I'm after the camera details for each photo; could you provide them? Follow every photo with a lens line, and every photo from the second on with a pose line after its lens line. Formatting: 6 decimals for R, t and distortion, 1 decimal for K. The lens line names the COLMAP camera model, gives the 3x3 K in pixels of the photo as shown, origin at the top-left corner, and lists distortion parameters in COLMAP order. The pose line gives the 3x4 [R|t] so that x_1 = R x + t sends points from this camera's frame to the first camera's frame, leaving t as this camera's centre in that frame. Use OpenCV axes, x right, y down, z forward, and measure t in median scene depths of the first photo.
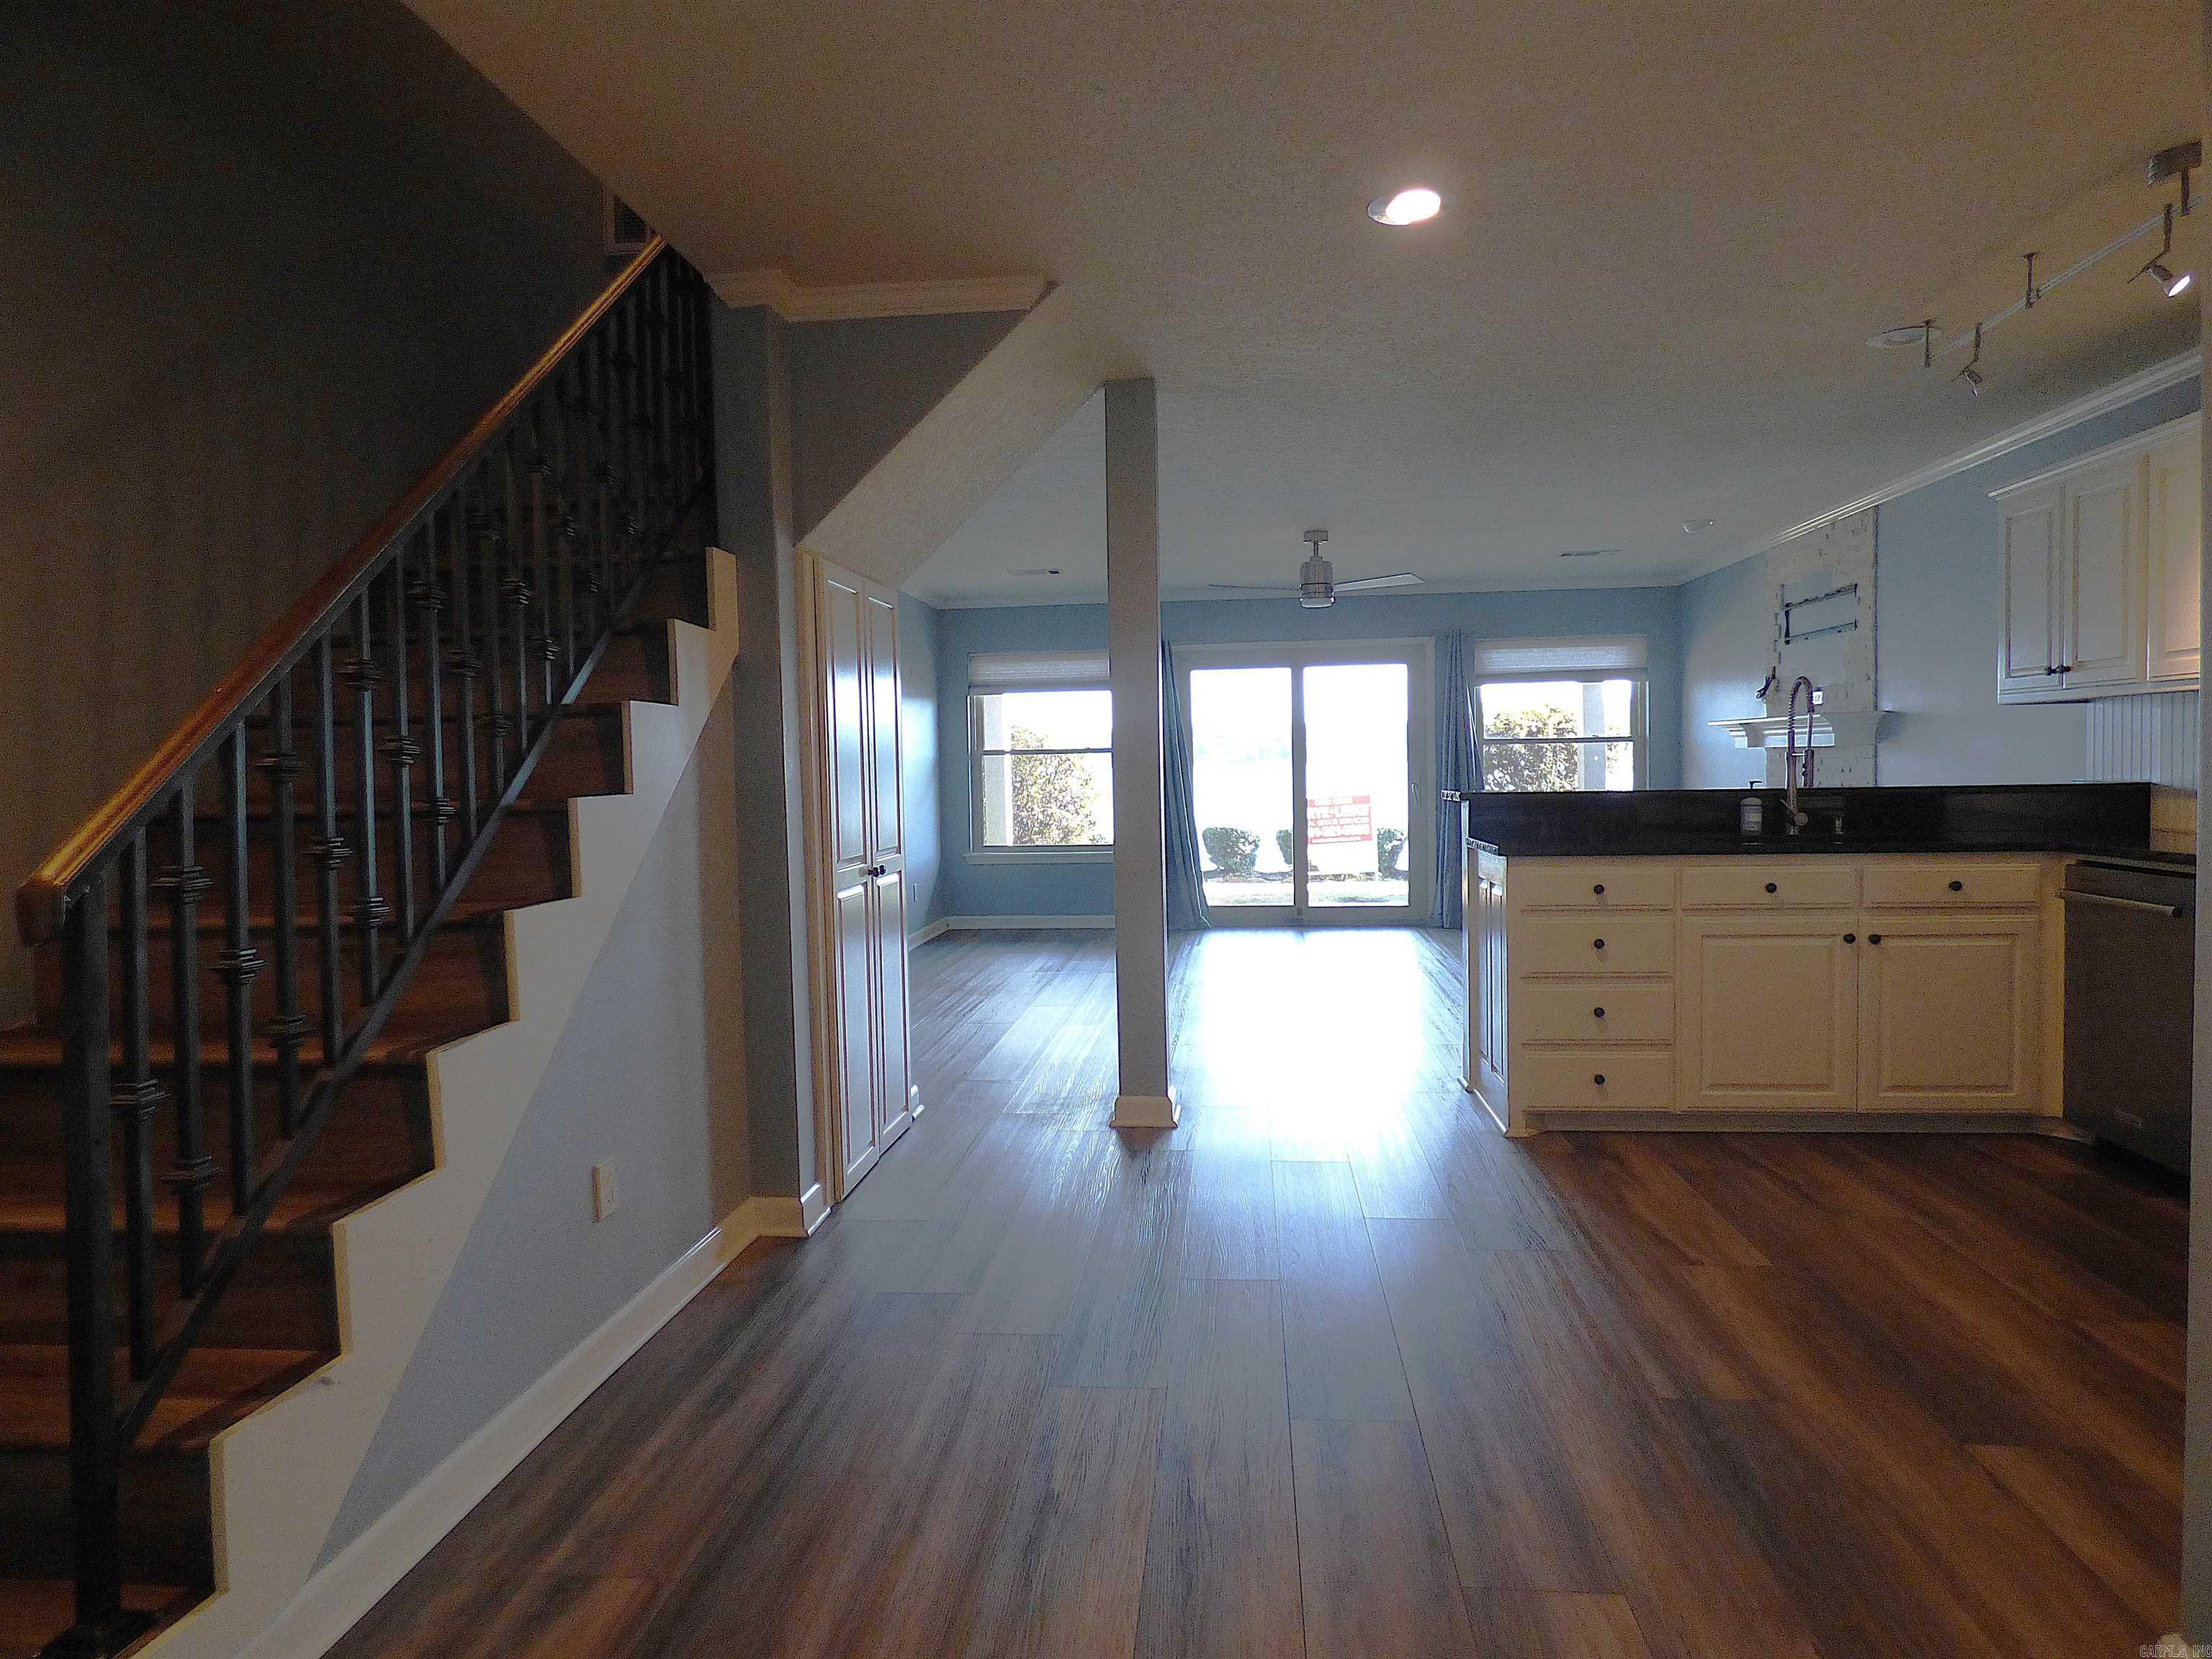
lens RADIAL K [[1322.1, 0, 1108.6], [0, 1322.1, 825.0], [0, 0, 1]] dist [-0.016351, 0.000886]
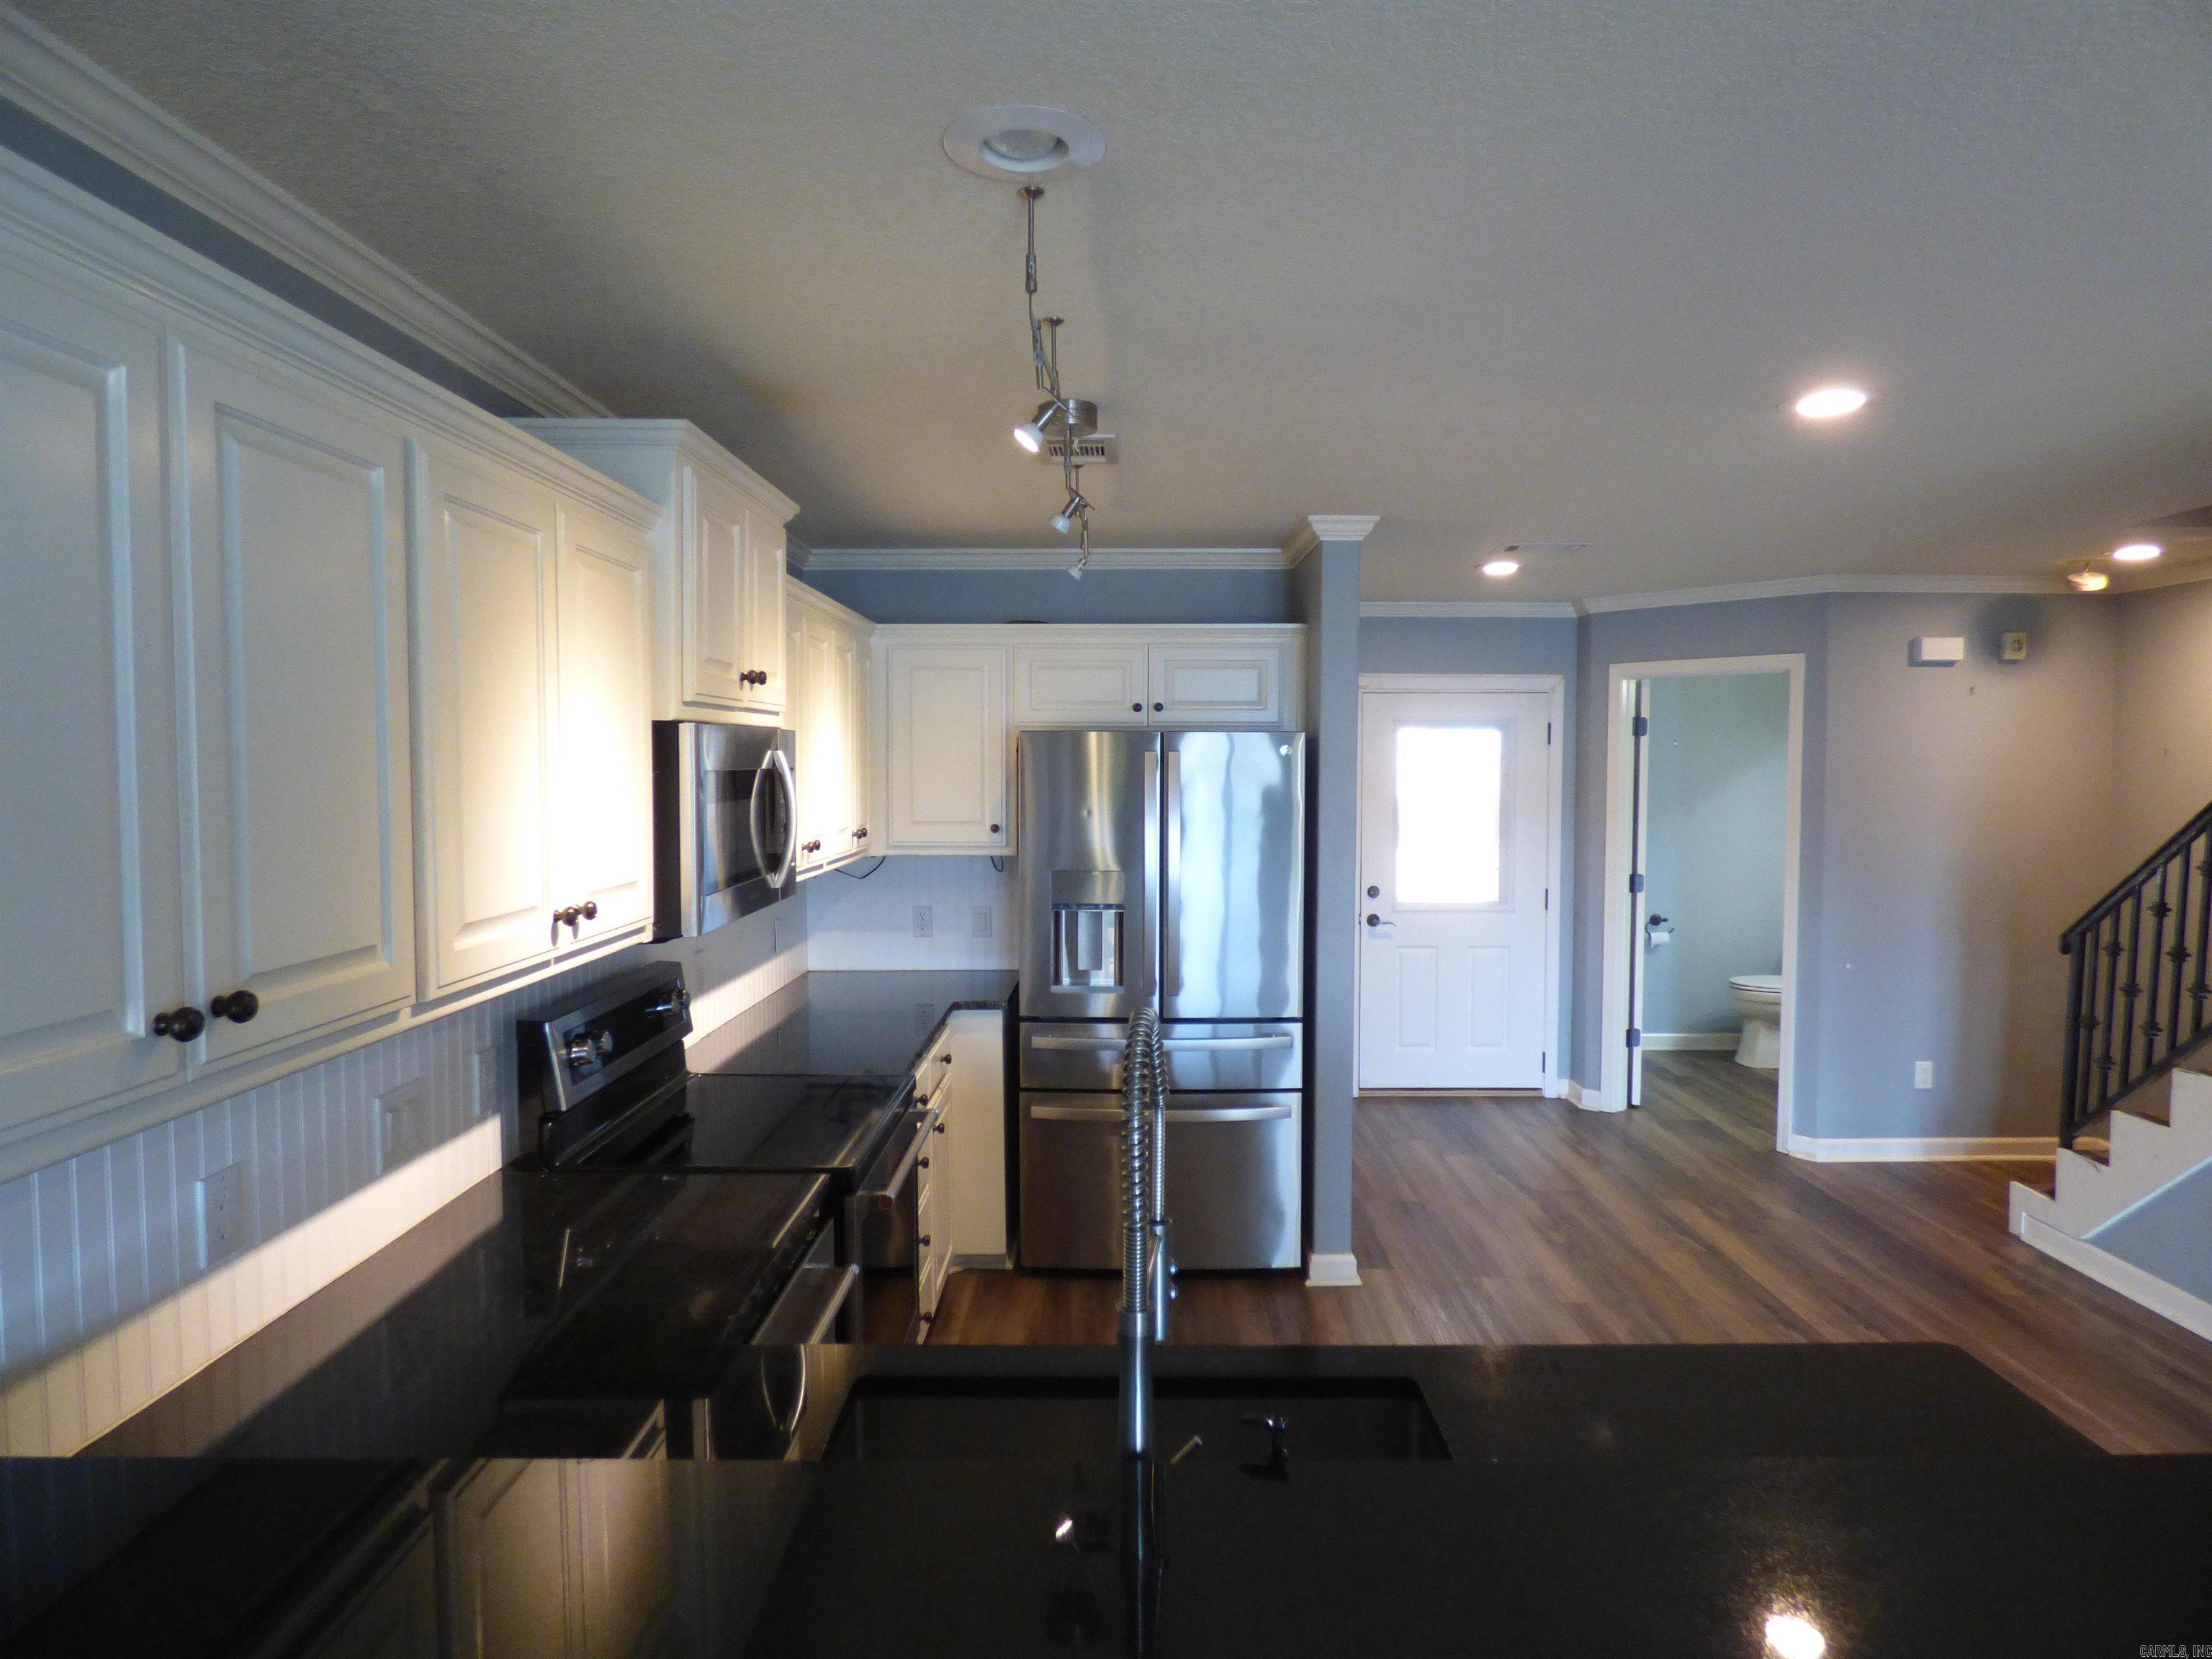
lens RADIAL K [[1323.2, 0, 1112.8], [0, 1323.2, 826.9], [0, 0, 1]] dist [-0.016253, -0.002481]
pose [[-0.995045, 0.025168, -0.096192, 0.603315], [0.015712, 0.995080, 0.097826, -0.195290], [0.098180, 0.095830, -0.990544, 1.380620]]
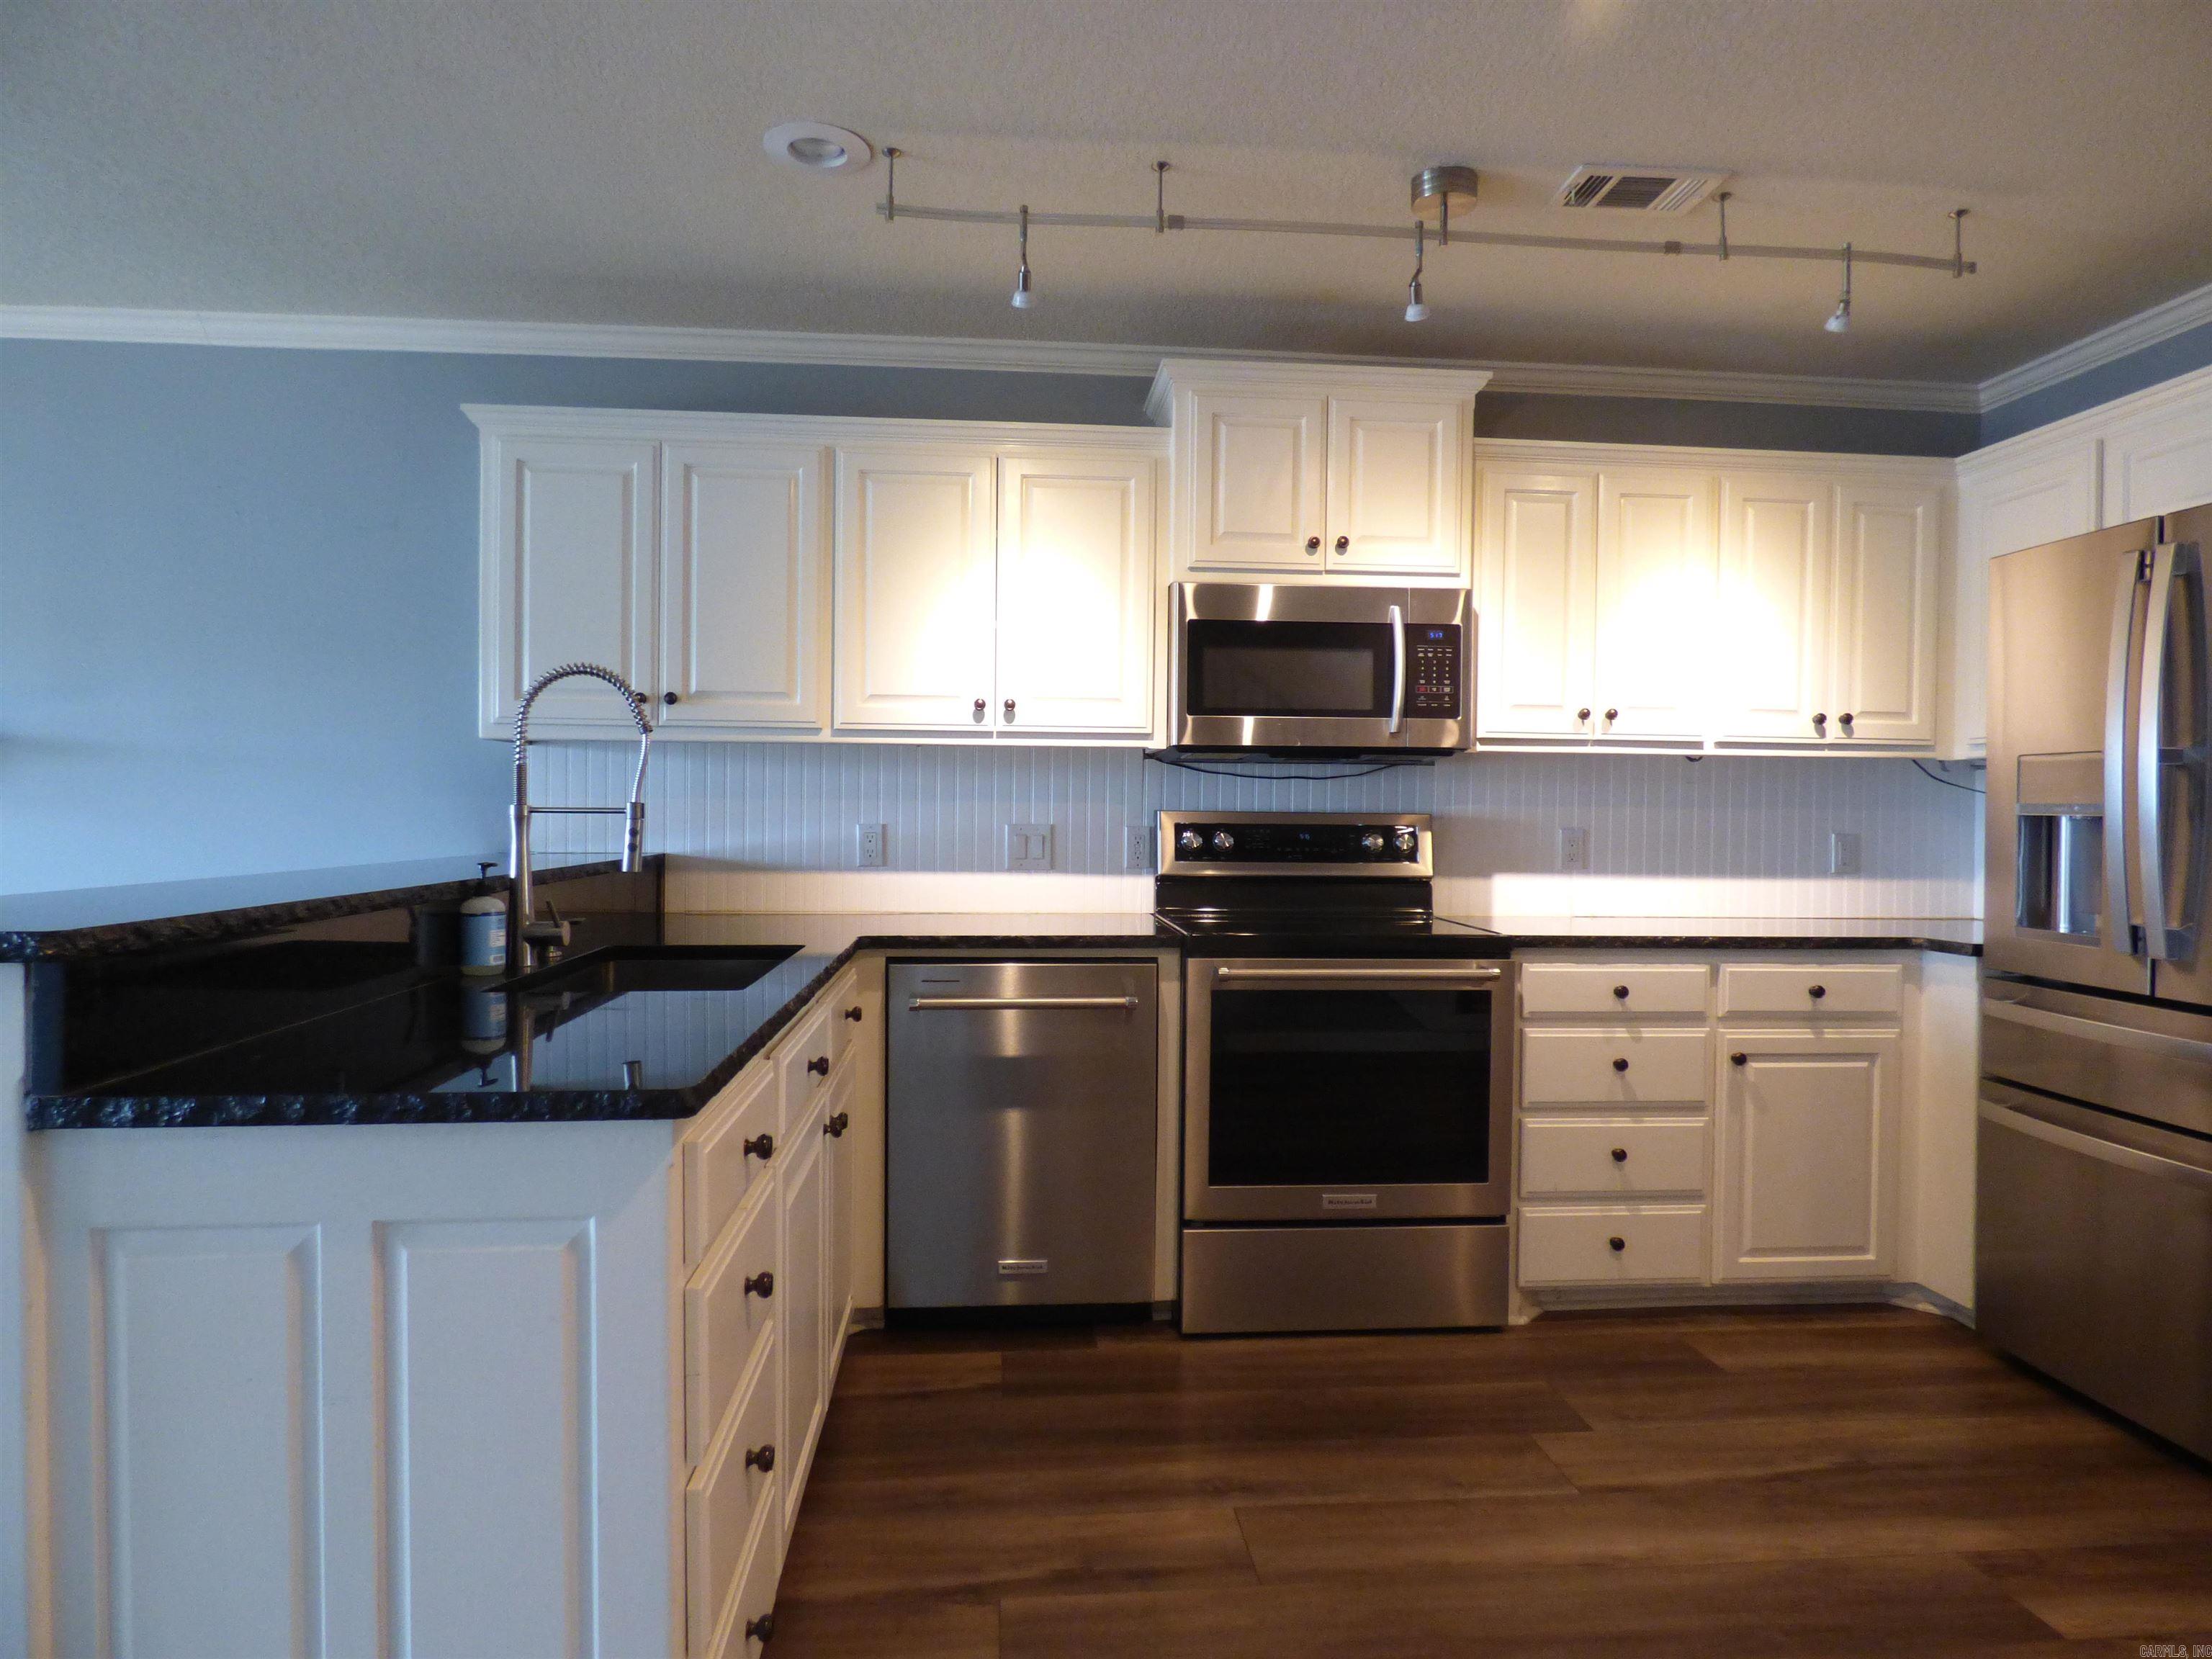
lens RADIAL K [[1322.1, 0, 1108.6], [0, 1322.1, 825.0], [0, 0, 1]] dist [-0.016351, 0.000886]
pose [[-0.191210, 0.007381, 0.981521, -0.034100], [0.037543, 0.999295, -0.000201, -0.042751], [-0.980831, 0.036811, -0.191353, 0.964338]]
